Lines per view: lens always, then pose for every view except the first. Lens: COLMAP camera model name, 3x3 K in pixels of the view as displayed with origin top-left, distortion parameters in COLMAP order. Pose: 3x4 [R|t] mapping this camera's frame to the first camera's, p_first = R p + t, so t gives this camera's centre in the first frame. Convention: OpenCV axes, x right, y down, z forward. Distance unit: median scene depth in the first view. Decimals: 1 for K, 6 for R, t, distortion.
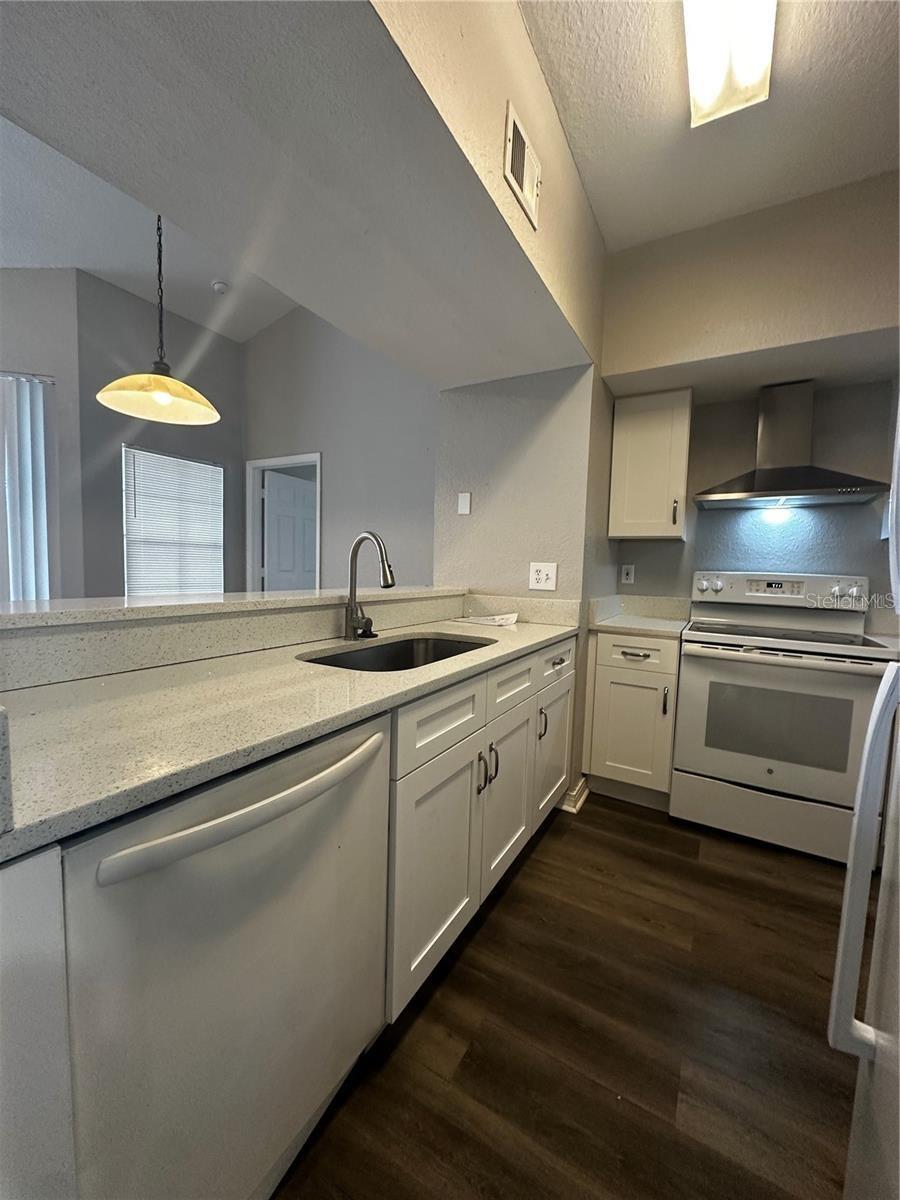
lens RADIAL K [[473.8, 0, 450.0], [0, 473.8, 600.0], [0, 0, 1]] dist [0.024544, -0.000119]
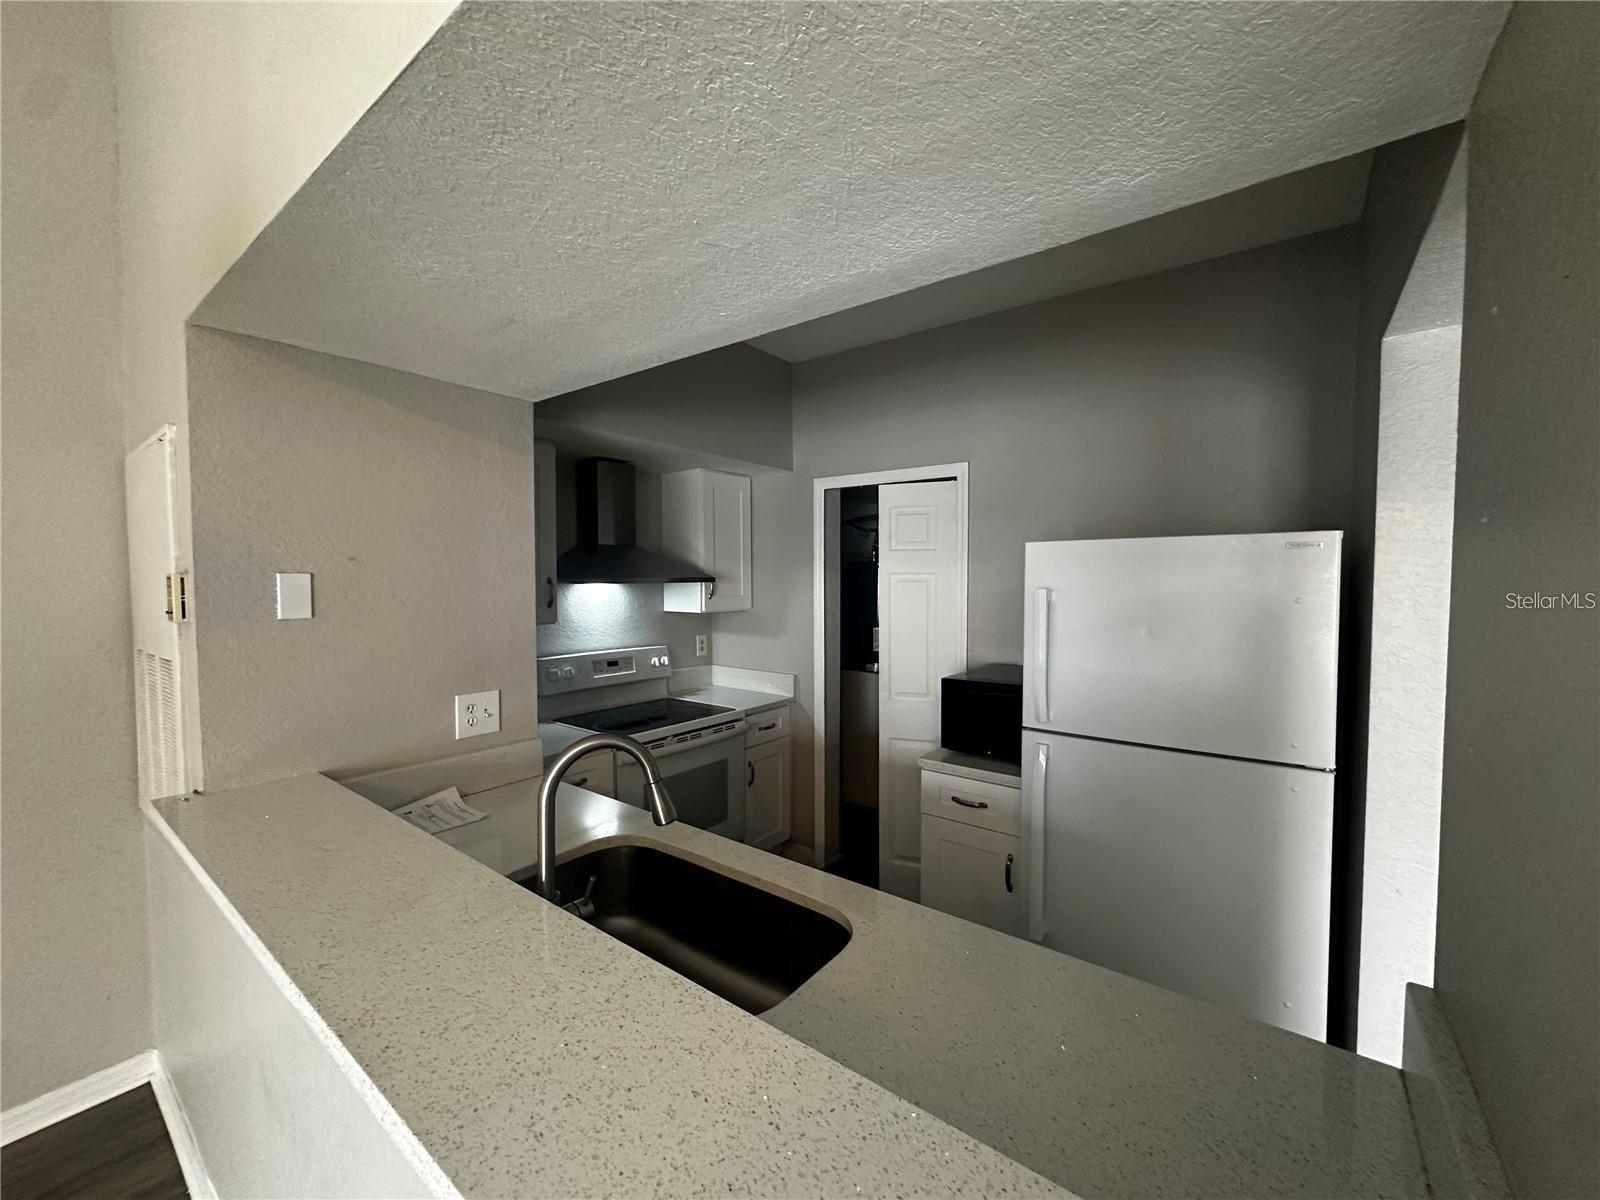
lens RADIAL K [[631.8, 0, 800.0], [0, 631.8, 600.0], [0, 0, 1]] dist [0.024544, -0.000119]
pose [[0.108427, -0.069644, 0.991662, -0.546962], [0.076762, 0.995151, 0.061496, -0.213828], [-0.991136, 0.069454, 0.113248, 0.492944]]
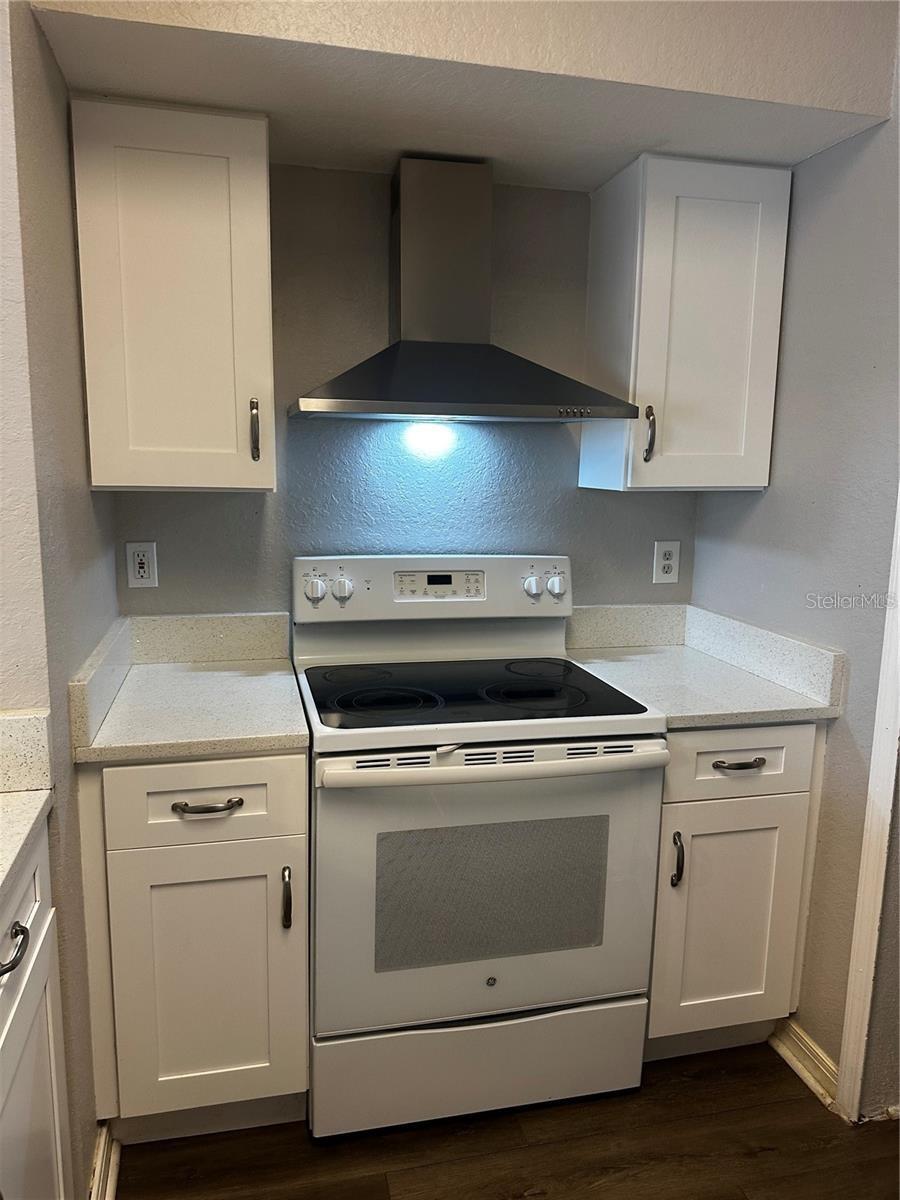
lens RADIAL K [[845.9, 0, 450.0], [0, 845.9, 600.0], [0, 0, 1]] dist [0.075406, -0.101826]
pose [[0.718110, -0.137021, 0.682308, 0.076370], [0.059304, 0.988908, 0.136177, -0.134885], [-0.693398, -0.057327, 0.718270, 0.363297]]
